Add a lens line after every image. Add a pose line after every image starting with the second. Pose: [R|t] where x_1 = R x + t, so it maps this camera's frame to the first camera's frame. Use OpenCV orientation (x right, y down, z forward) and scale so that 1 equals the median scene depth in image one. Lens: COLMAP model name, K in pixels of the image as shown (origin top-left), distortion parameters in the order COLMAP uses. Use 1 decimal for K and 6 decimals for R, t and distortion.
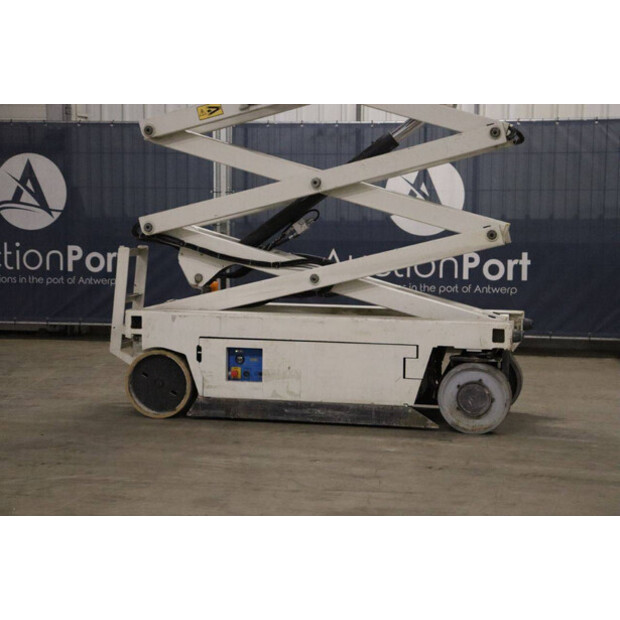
lens RADIAL K [[1463.2, 0, 310.0], [0, 1463.2, 310.0], [0, 0, 1]] dist [0.437513, -0.392366]
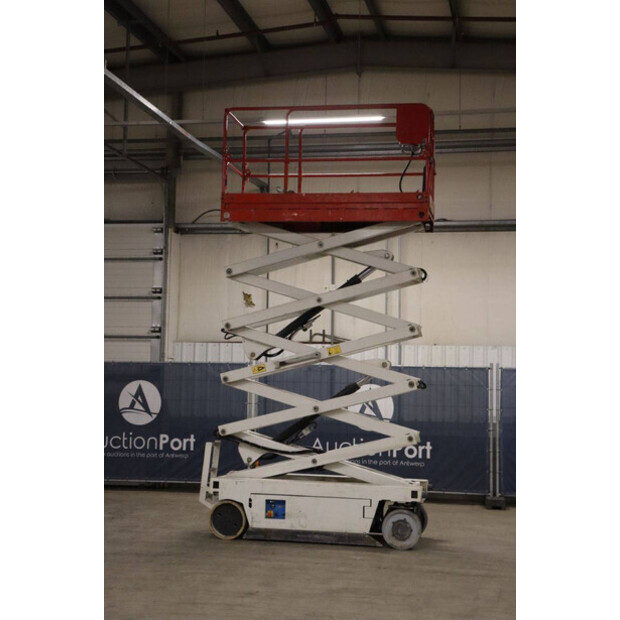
lens RADIAL K [[1038.6, 0, 310.0], [0, 1038.6, 310.0], [0, 0, 1]] dist [0.188820, -0.027164]
pose [[0.999506, 0.012742, 0.028732, -0.041789], [-0.008516, 0.989731, -0.142689, -0.022201], [-0.030255, 0.142374, 0.989351, -0.312789]]
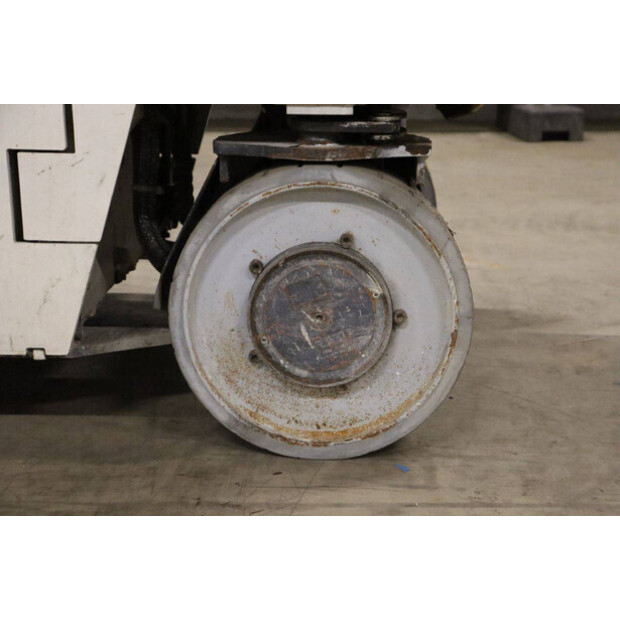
lens RADIAL K [[1104.8, 0, 310.0], [0, 1104.8, 310.0], [0, 0, 1]] dist [0.170436, 0.116797]
pose [[0.983114, -0.054140, 0.174803, 0.074988], [0.021019, 0.982319, 0.186033, 0.024725], [-0.181784, -0.179217, 0.966869, 0.792626]]
